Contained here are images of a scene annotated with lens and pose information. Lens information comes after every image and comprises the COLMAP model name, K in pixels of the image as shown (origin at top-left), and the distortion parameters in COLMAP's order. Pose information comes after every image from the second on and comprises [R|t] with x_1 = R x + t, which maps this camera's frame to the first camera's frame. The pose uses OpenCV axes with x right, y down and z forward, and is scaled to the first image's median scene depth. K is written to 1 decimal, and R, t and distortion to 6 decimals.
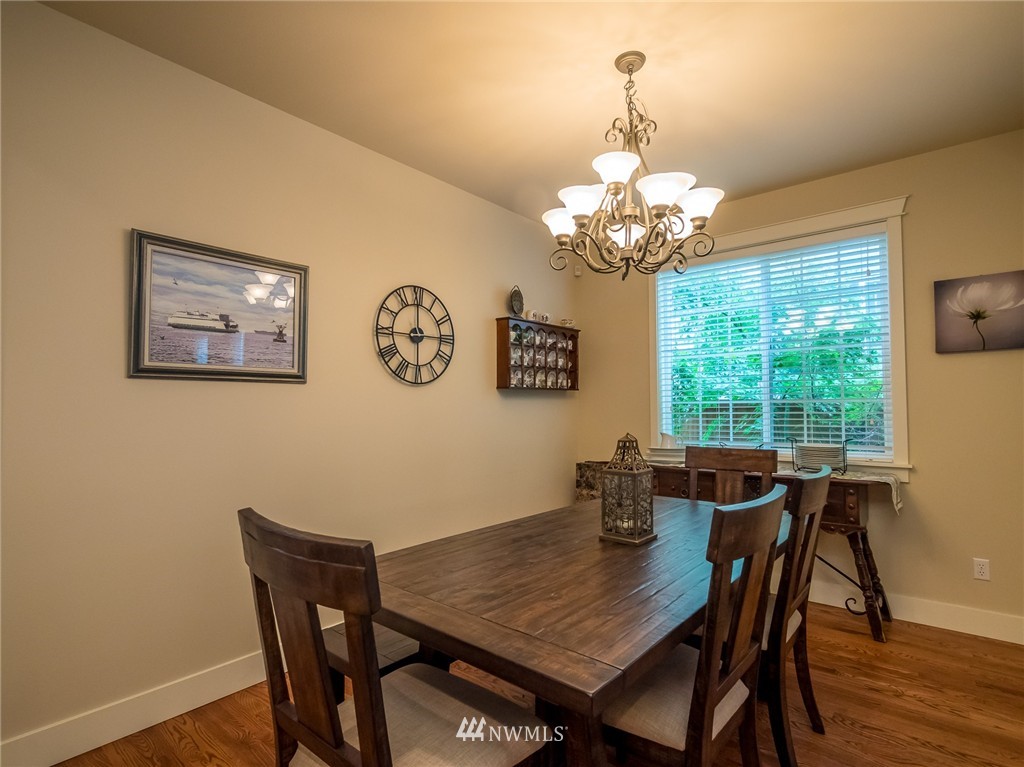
lens RADIAL K [[529.6, 0, 510.2], [0, 529.6, 386.1], [0, 0, 1]] dist [-0.005137, -0.000365]
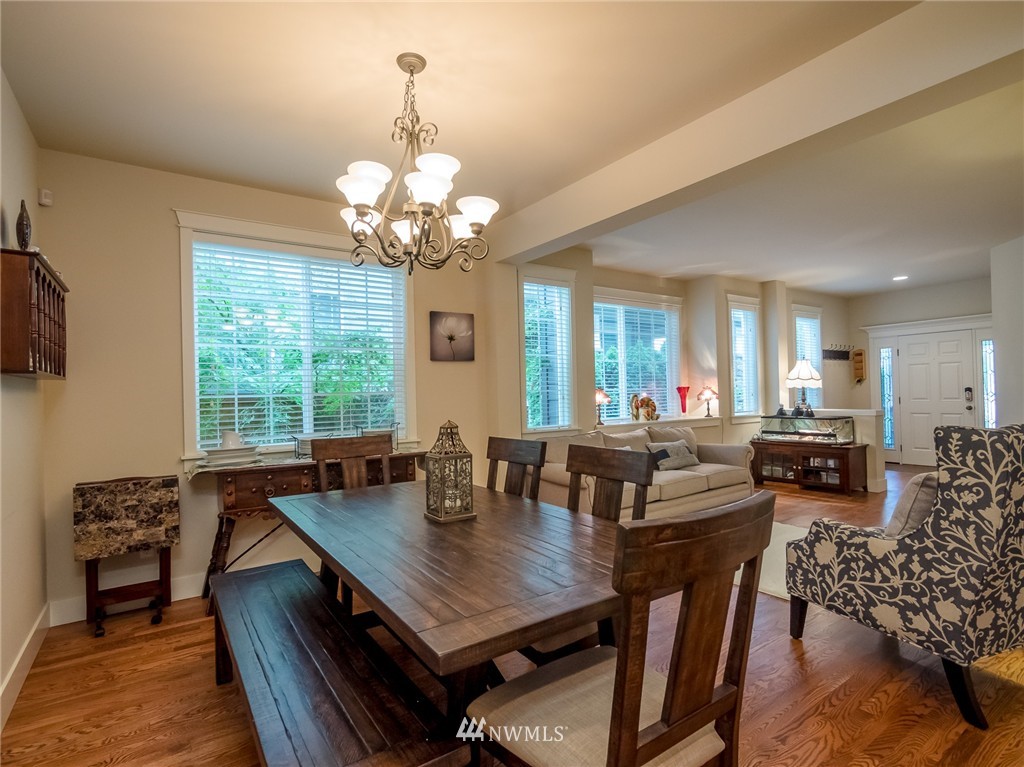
lens RADIAL K [[529.6, 0, 509.3], [0, 529.6, 384.1], [0, 0, 1]] dist [-0.005137, -0.000365]
pose [[0.249682, 0.015262, 0.968208, -0.890969], [-0.016165, 0.999802, -0.011591, 0.026306], [-0.968193, -0.012757, 0.249880, 0.674492]]
